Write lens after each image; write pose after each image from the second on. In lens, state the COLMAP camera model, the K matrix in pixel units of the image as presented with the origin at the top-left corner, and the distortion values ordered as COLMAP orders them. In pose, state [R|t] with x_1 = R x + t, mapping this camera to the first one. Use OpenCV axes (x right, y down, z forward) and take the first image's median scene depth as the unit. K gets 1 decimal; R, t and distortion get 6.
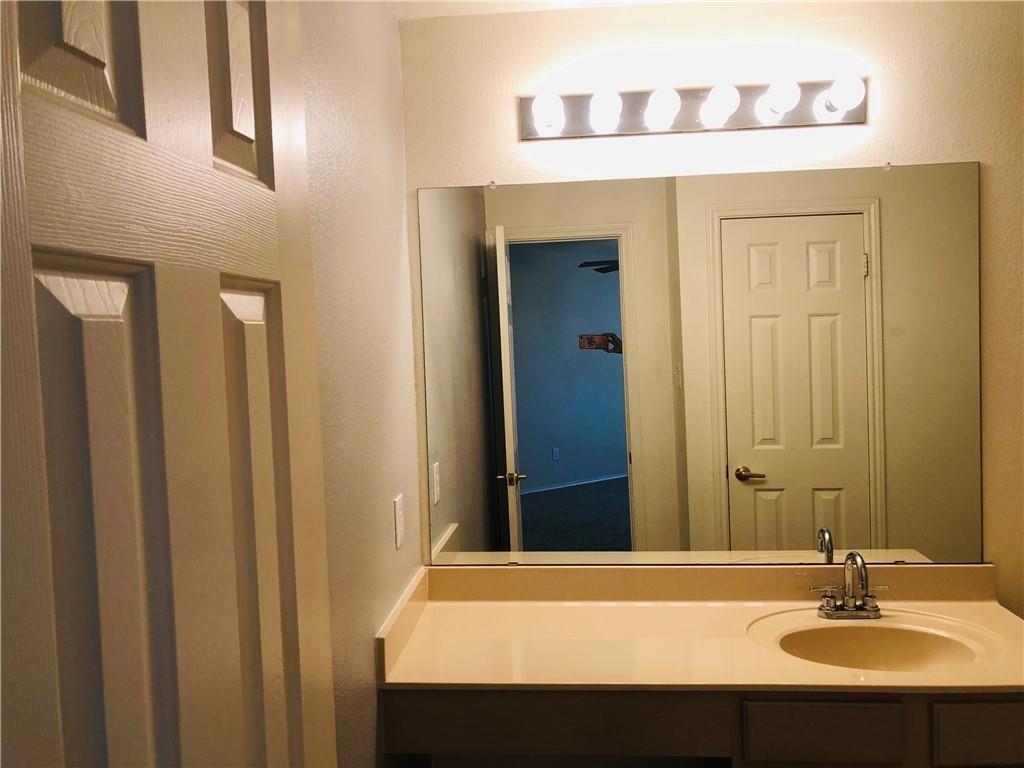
lens RADIAL K [[837.8, 0, 512.0], [0, 837.8, 384.0], [0, 0, 1]] dist [-0.009842, -0.016674]
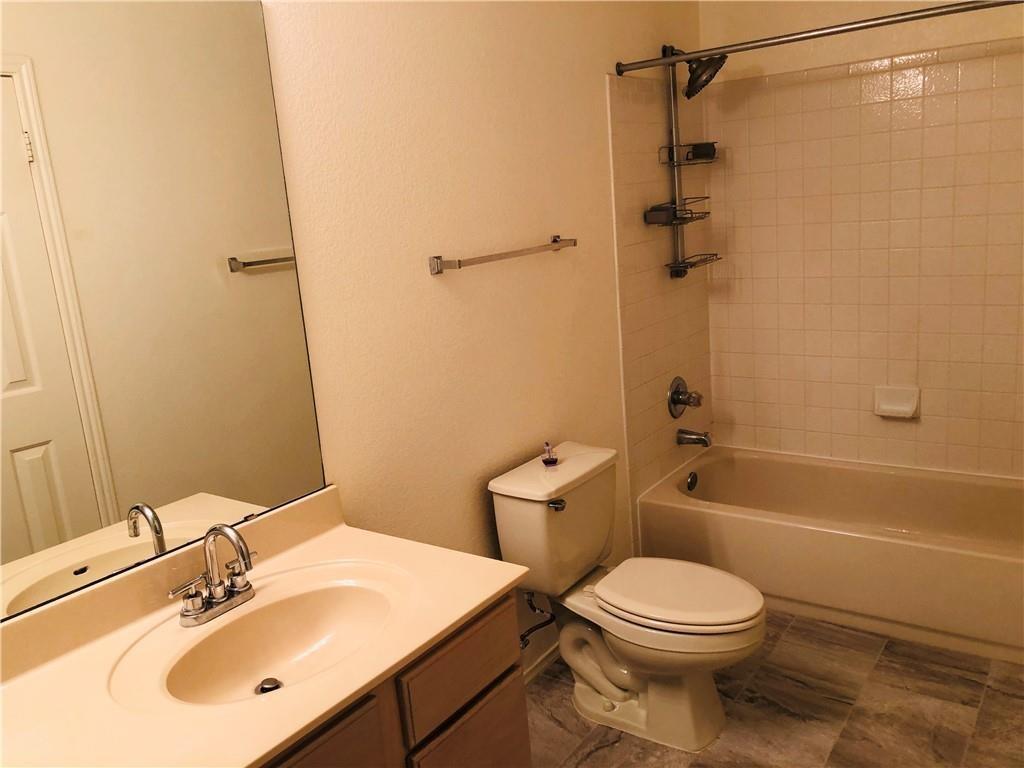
lens RADIAL K [[837.8, 0, 512.0], [0, 837.8, 384.0], [0, 0, 1]] dist [-0.009842, -0.016674]
pose [[0.505353, -0.184784, 0.842896, -0.050208], [0.101699, 0.982749, 0.154471, -0.004921], [-0.856899, 0.007659, 0.515427, 0.385030]]
